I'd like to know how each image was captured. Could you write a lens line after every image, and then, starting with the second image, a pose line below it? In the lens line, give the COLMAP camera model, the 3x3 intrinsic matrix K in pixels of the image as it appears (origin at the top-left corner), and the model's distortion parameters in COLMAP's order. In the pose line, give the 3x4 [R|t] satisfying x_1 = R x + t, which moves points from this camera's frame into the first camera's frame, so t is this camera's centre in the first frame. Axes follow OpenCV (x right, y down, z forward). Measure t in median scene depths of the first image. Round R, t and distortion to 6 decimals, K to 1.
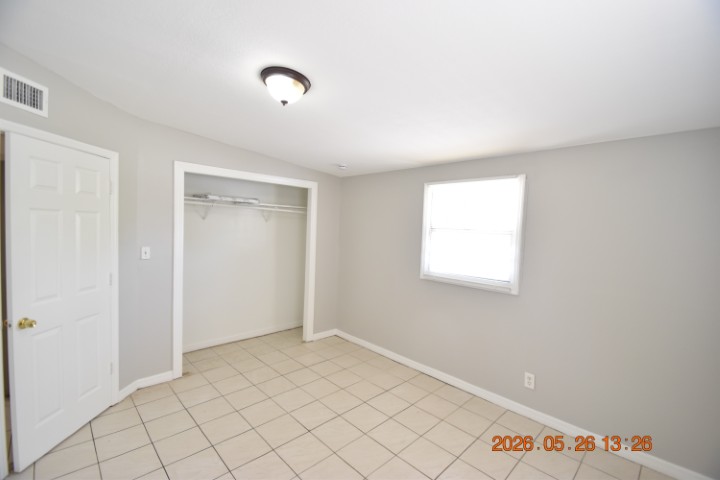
lens RADIAL K [[317.1, 0, 360.0], [0, 317.1, 243.3], [0, 0, 1]] dist [0.020435, -0.017948]
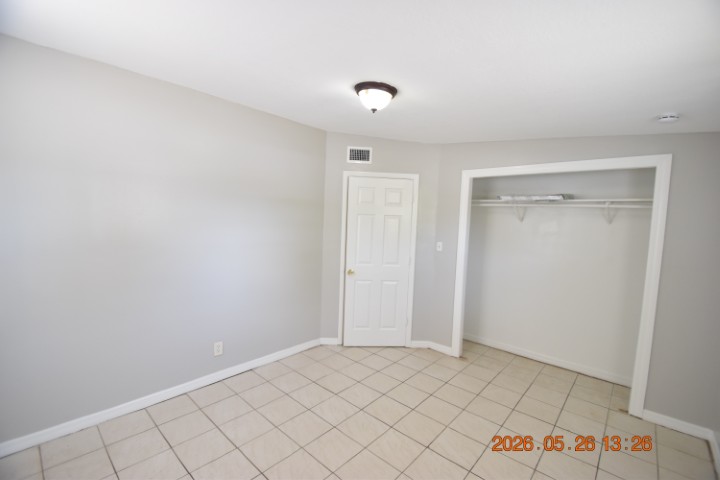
lens RADIAL K [[317.1, 0, 360.0], [0, 317.1, 243.3], [0, 0, 1]] dist [0.020435, -0.017948]
pose [[0.068028, 0.044338, -0.996698, 0.534350], [-0.084489, 0.995679, 0.038526, -0.005005], [0.994099, 0.081589, 0.071480, 0.530591]]
